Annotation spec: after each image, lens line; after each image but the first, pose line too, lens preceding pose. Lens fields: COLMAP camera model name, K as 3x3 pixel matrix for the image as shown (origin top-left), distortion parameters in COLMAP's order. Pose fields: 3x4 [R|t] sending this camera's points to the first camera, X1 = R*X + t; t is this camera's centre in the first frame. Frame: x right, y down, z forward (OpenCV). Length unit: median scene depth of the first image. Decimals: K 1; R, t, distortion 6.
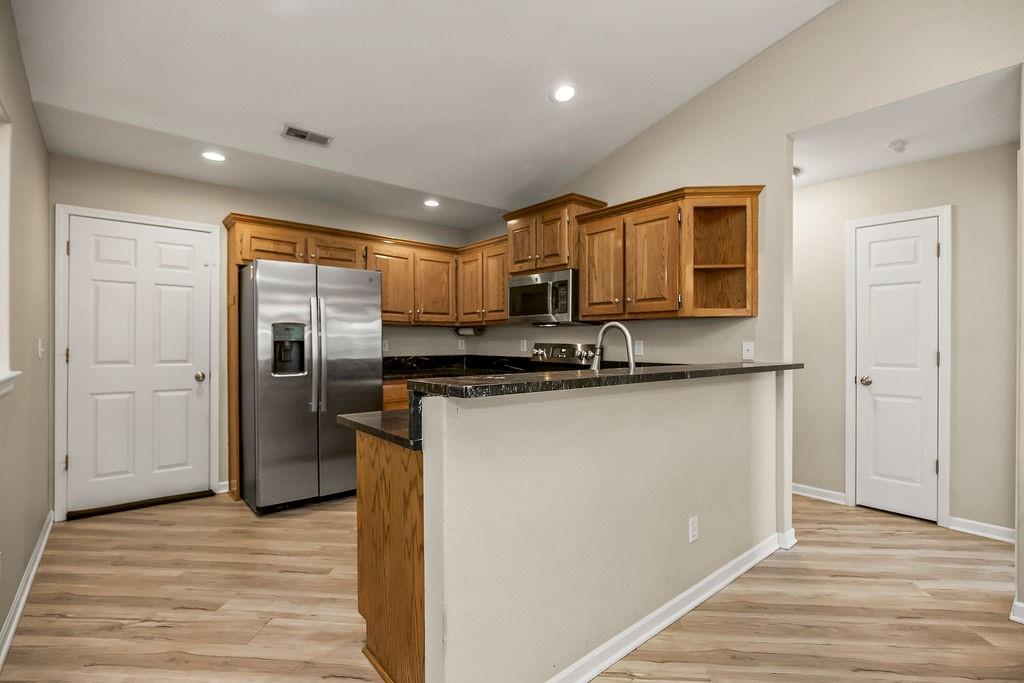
lens RADIAL K [[476.4, 0, 512.0], [0, 476.4, 341.5], [0, 0, 1]] dist [-0.000552, 0.000298]
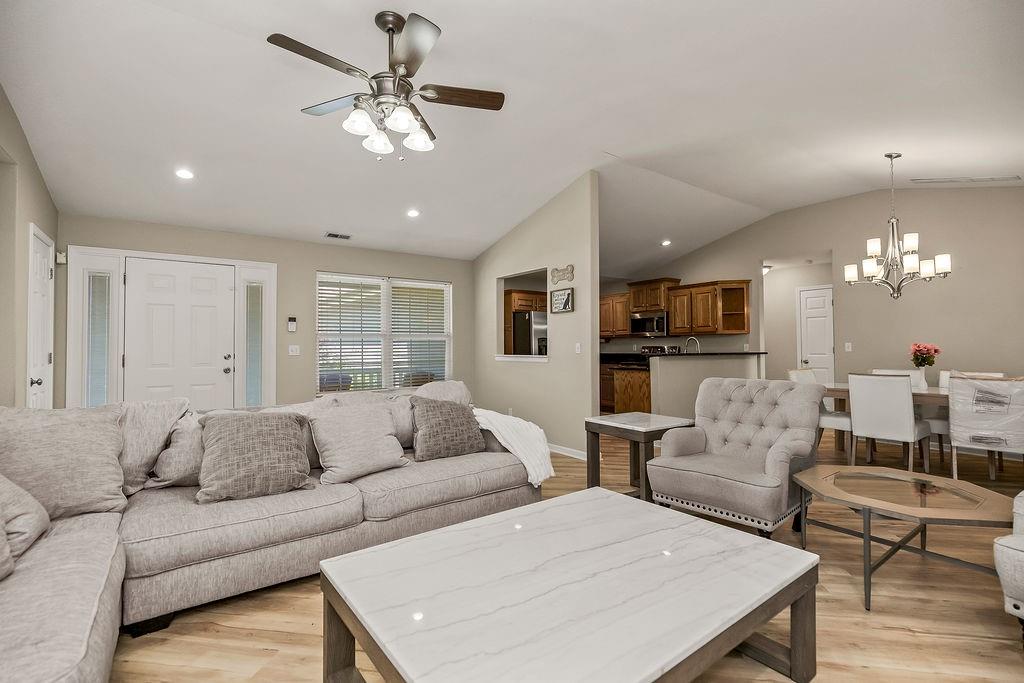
lens RADIAL K [[476.4, 0, 512.0], [0, 476.4, 341.5], [0, 0, 1]] dist [-0.000552, 0.000298]
pose [[0.997590, -0.011753, -0.068386, -0.472202], [0.010671, 0.999812, -0.016164, 0.014128], [0.068564, 0.015395, 0.997528, -1.348608]]
